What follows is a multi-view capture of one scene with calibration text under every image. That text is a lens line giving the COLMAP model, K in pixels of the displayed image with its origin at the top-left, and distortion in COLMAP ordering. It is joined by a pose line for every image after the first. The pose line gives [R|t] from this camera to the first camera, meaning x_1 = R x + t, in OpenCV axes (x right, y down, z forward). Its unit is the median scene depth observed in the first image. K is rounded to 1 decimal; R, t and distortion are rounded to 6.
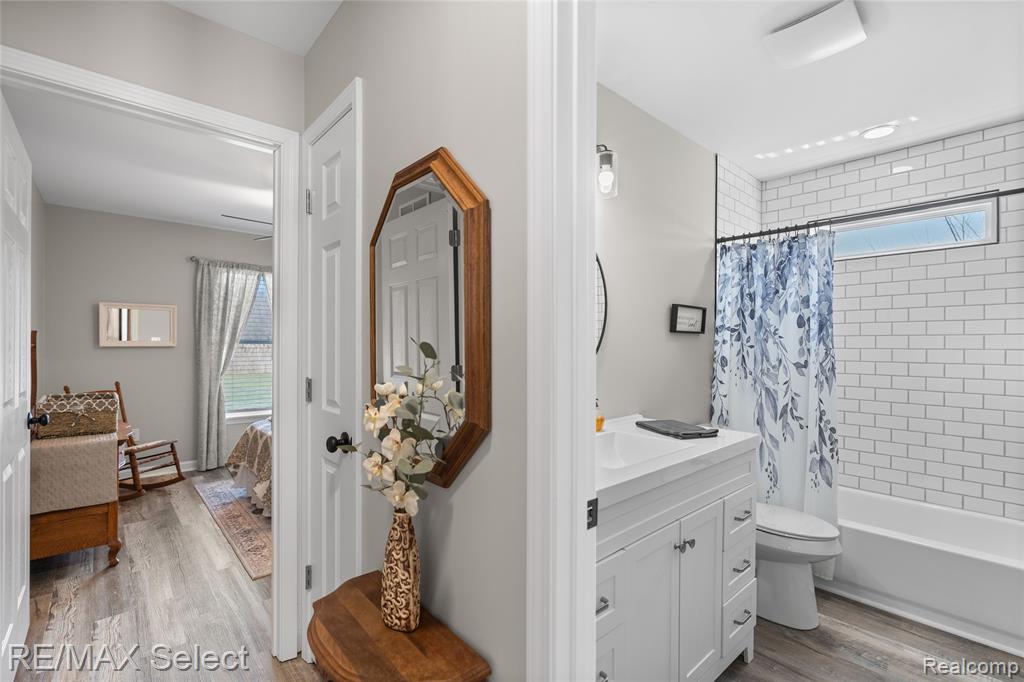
lens RADIAL K [[463.0, 0, 510.6], [0, 463.0, 347.7], [0, 0, 1]] dist [-0.009668, 0.003477]
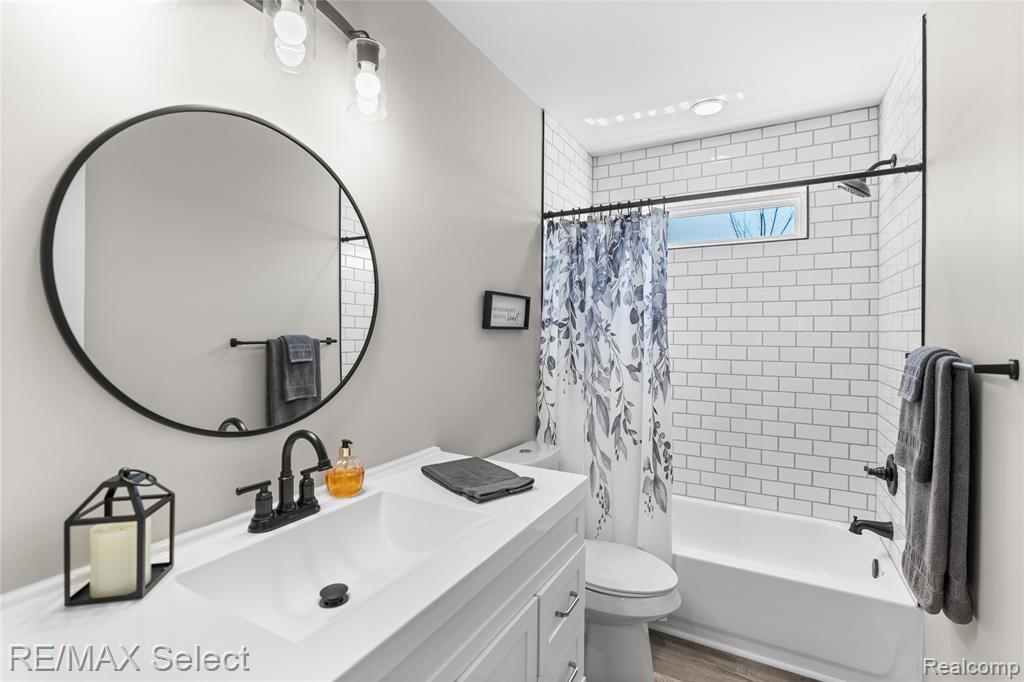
lens RADIAL K [[463.0, 0, 514.9], [0, 463.0, 333.5], [0, 0, 1]] dist [-0.009668, 0.003477]
pose [[0.946008, 0.000215, 0.324144, 0.149066], [0.000119, 0.999999, -0.001009, -0.023951], [-0.324144, 0.000993, 0.946007, 0.270653]]
